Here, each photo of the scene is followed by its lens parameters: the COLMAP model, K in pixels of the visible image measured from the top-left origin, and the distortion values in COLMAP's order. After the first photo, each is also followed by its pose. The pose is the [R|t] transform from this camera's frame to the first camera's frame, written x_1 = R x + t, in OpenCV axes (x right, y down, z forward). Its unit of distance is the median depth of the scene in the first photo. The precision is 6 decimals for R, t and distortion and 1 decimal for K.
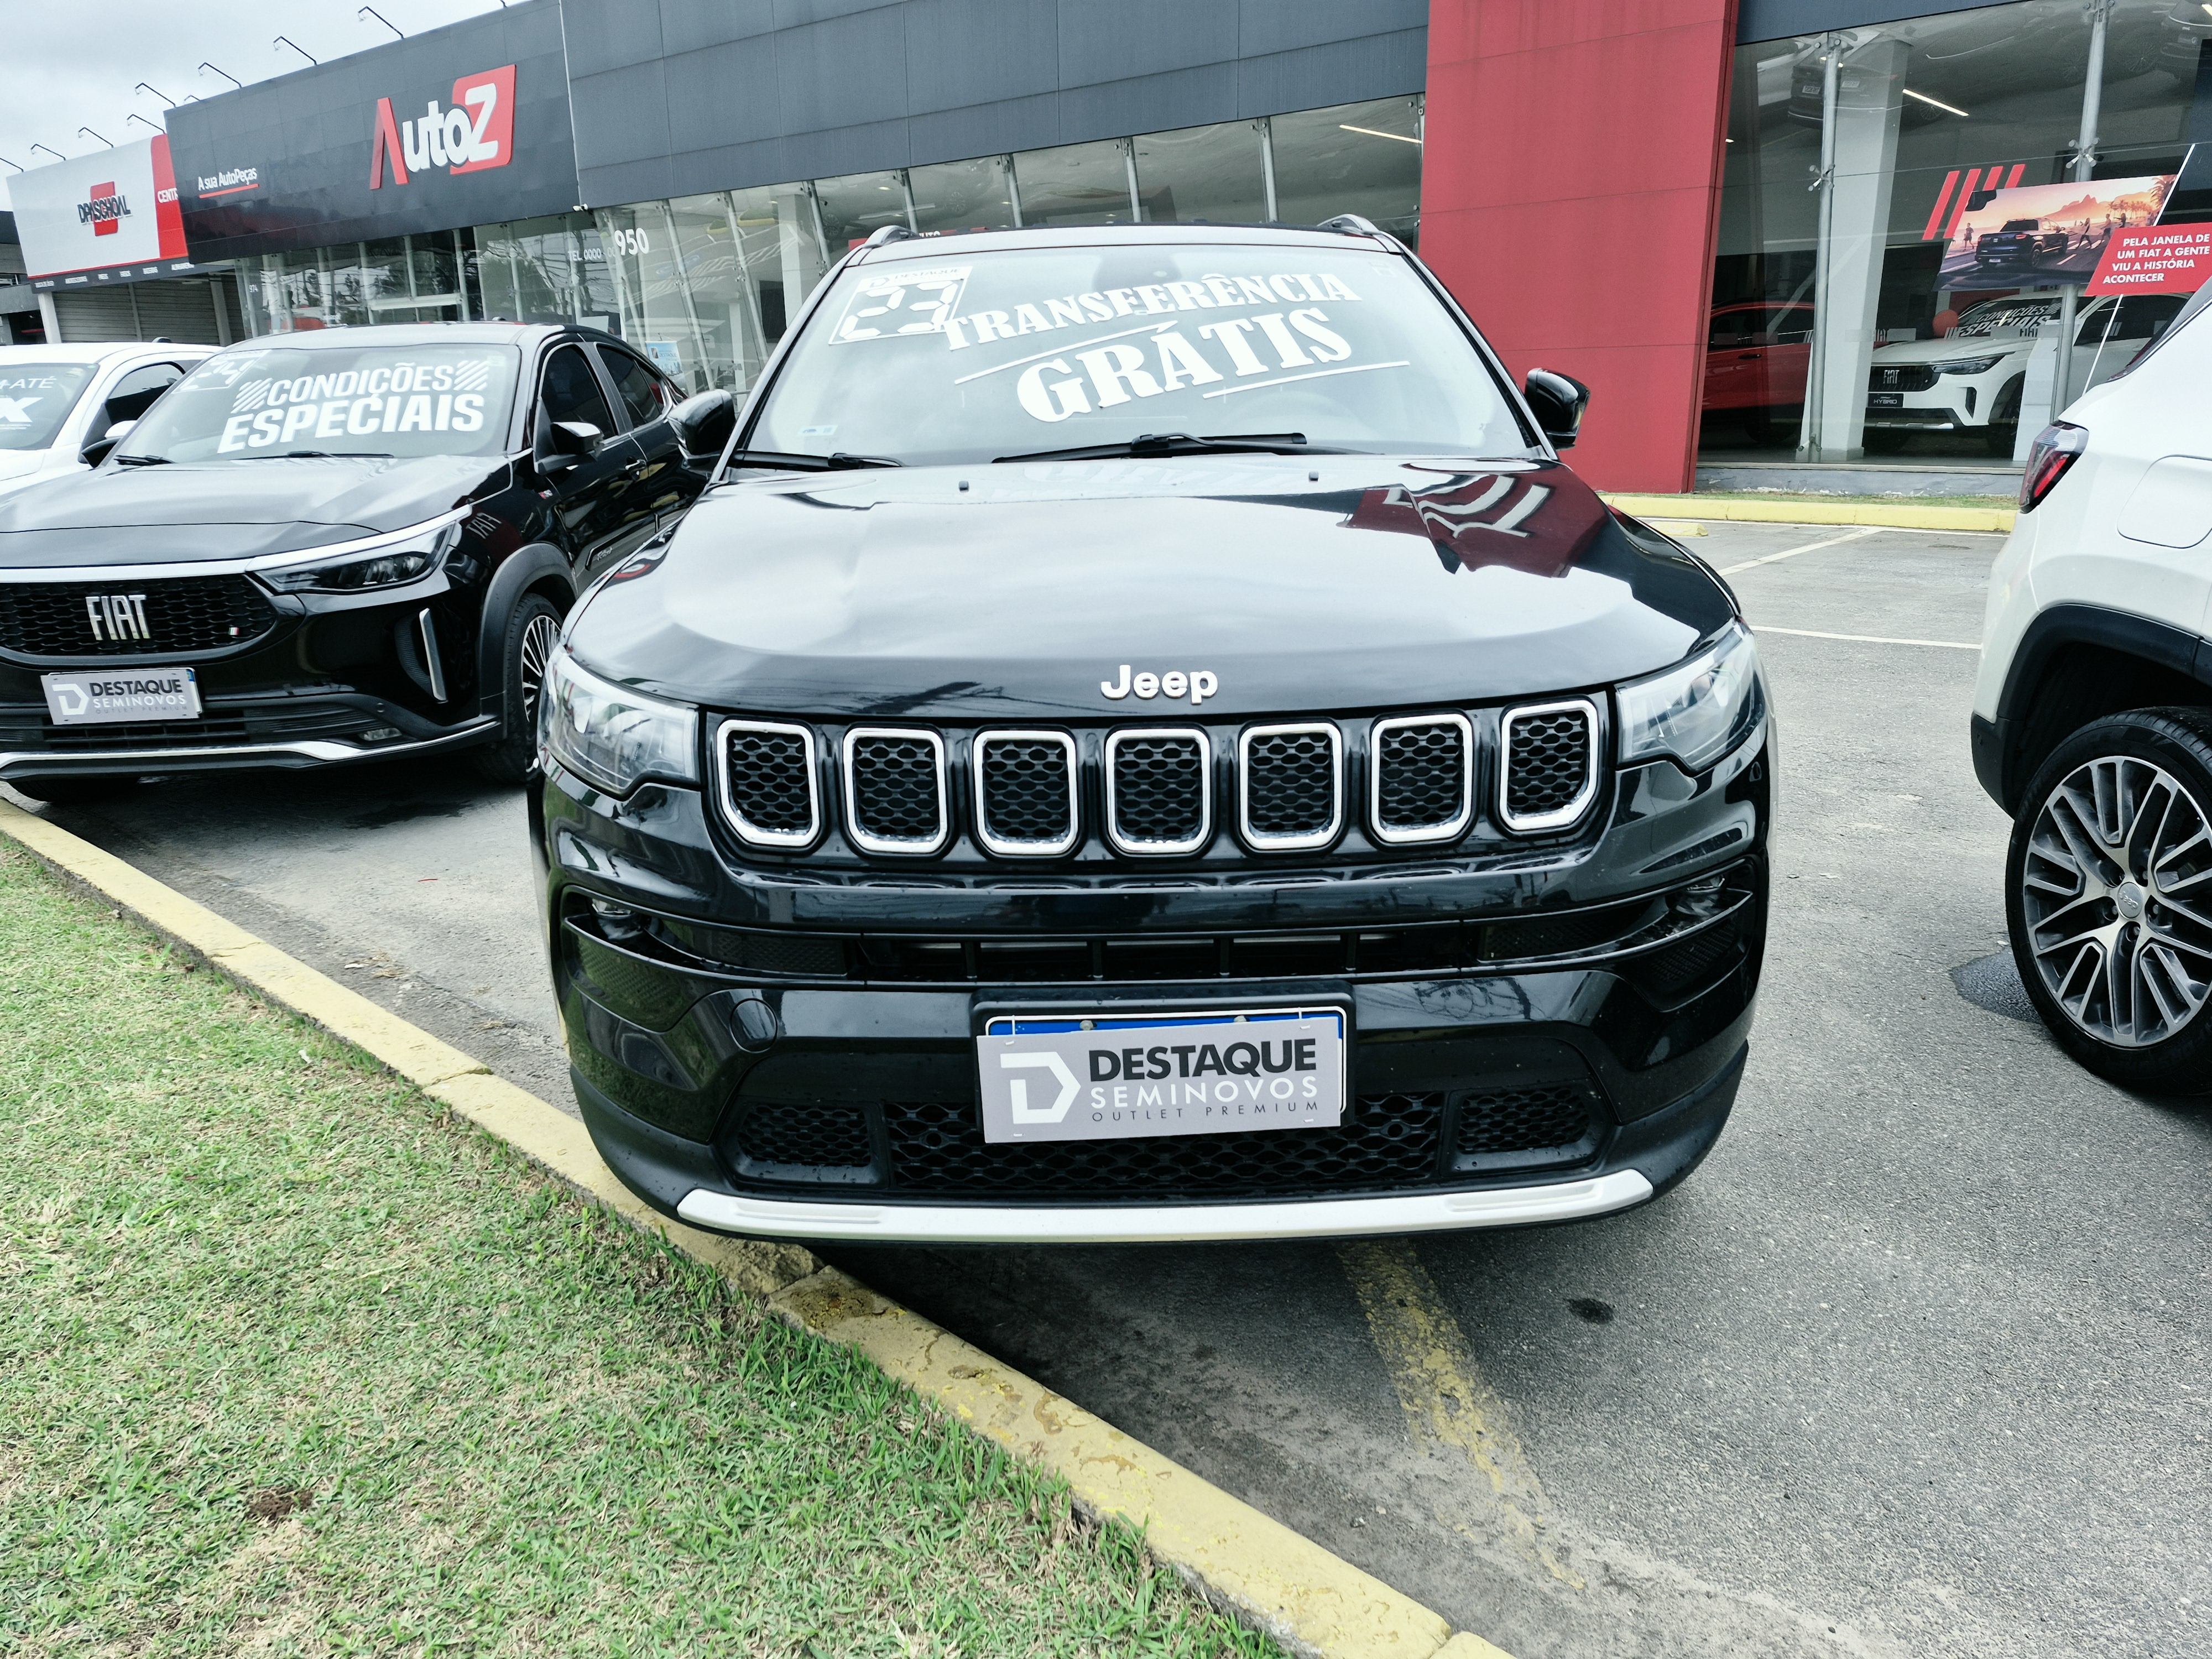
lens RADIAL K [[1531.6, 0, 1106.0], [0, 1531.6, 829.5], [0, 0, 1]] dist [0.103472, -0.146763]
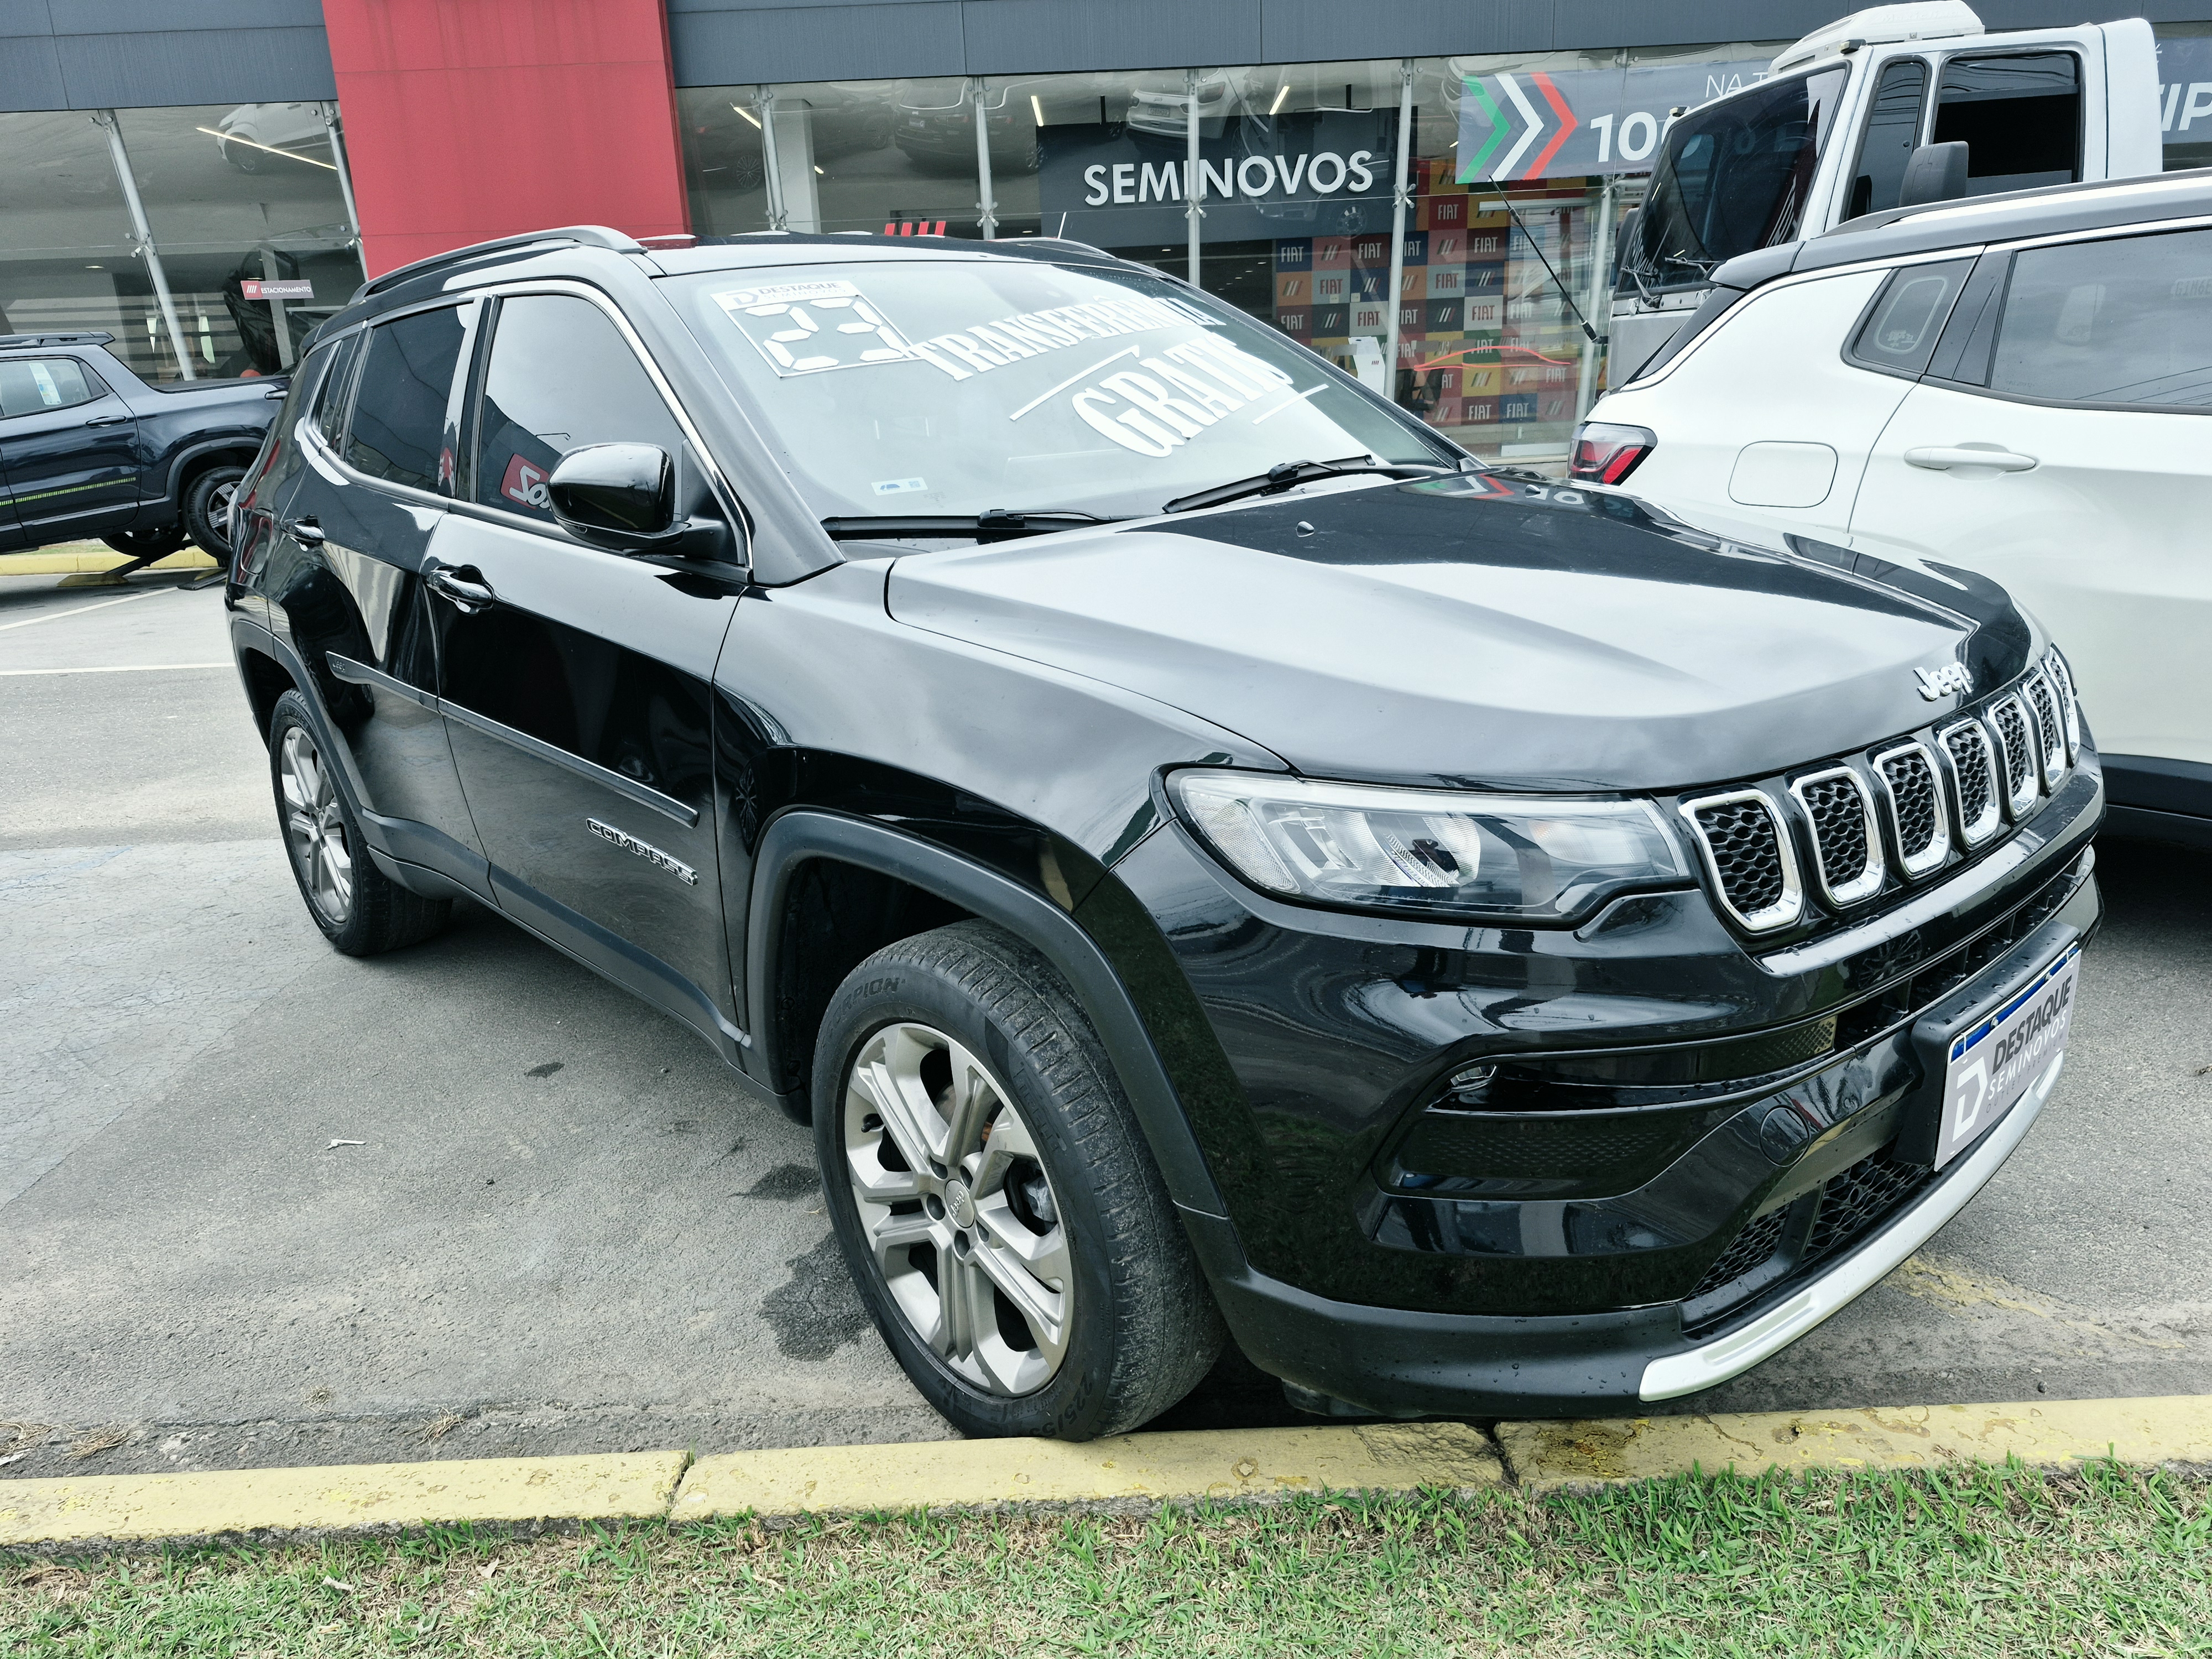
lens RADIAL K [[1537.9, 0, 1106.0], [0, 1537.9, 829.5], [0, 0, 1]] dist [0.064167, -0.060416]
pose [[0.738742, -0.209707, 0.640534, -0.931782], [0.220733, 0.973229, 0.064053, -0.164084], [-0.636818, 0.094068, 0.765254, 0.495139]]
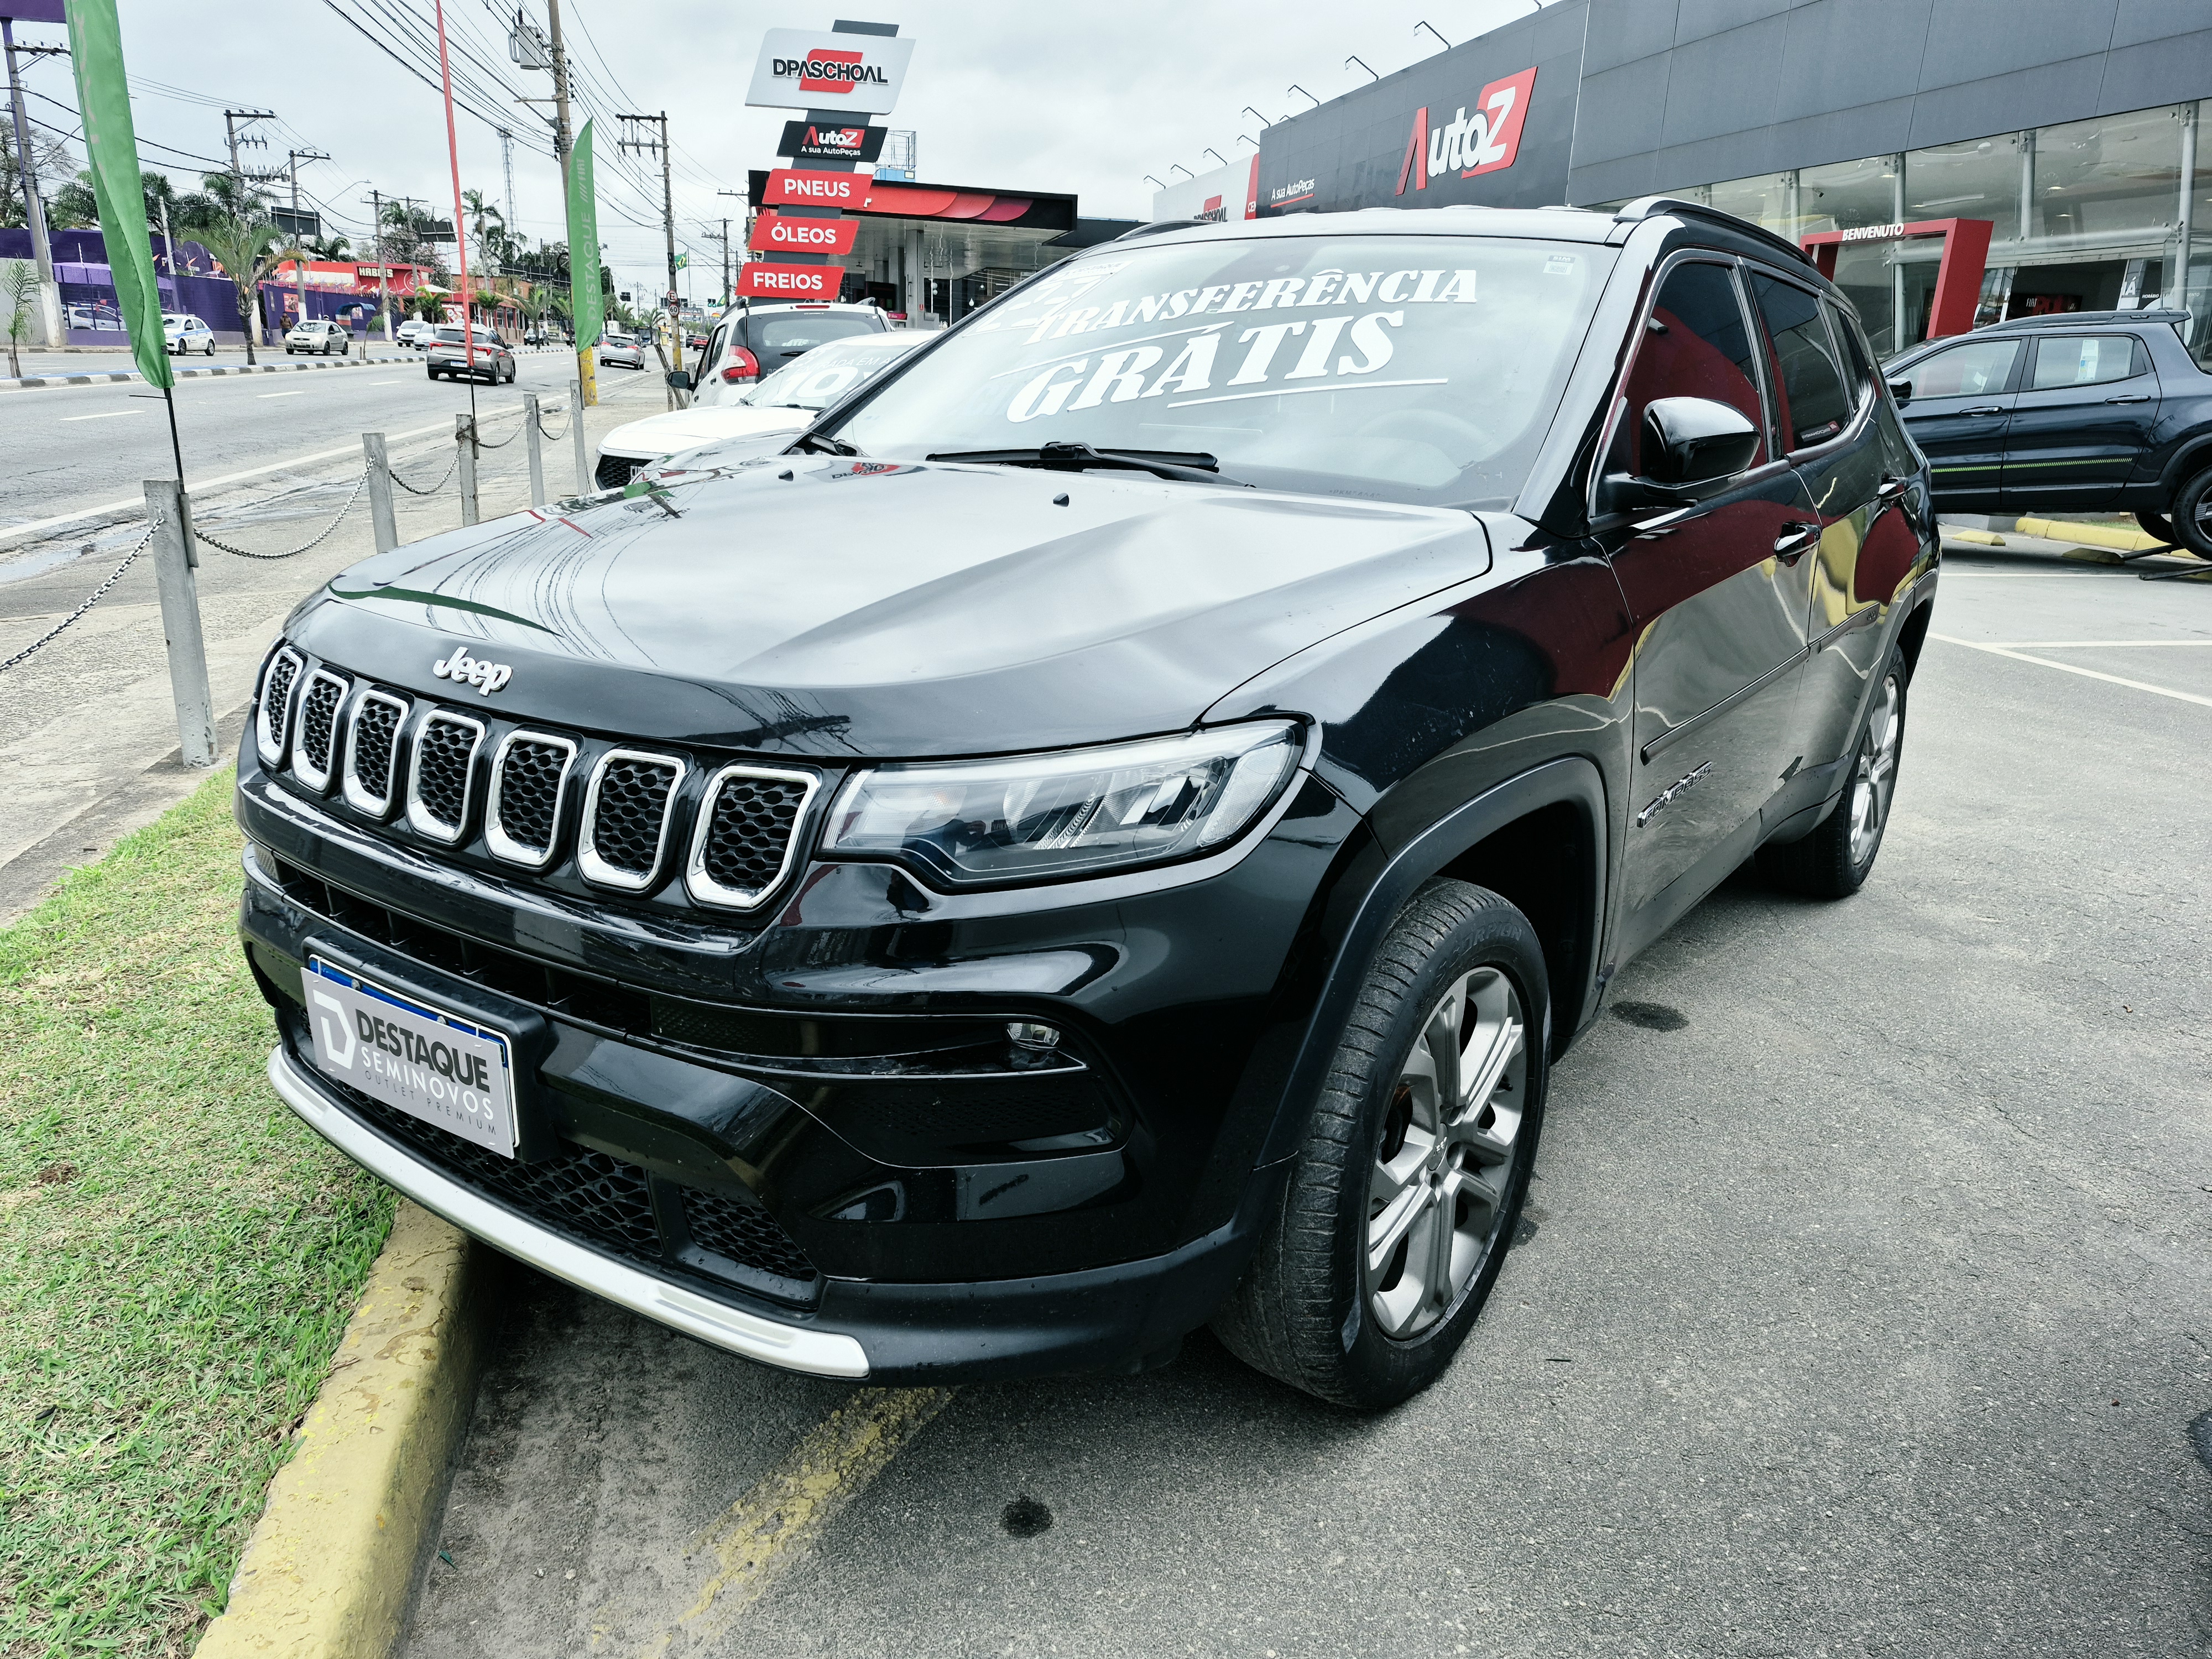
lens RADIAL K [[1537.9, 0, 1106.0], [0, 1537.9, 829.5], [0, 0, 1]] dist [0.064167, -0.060416]
pose [[0.803118, 0.207202, -0.558631, 0.825540], [-0.206601, 0.976258, 0.065083, -0.126845], [0.558854, 0.063144, 0.826859, 0.350956]]
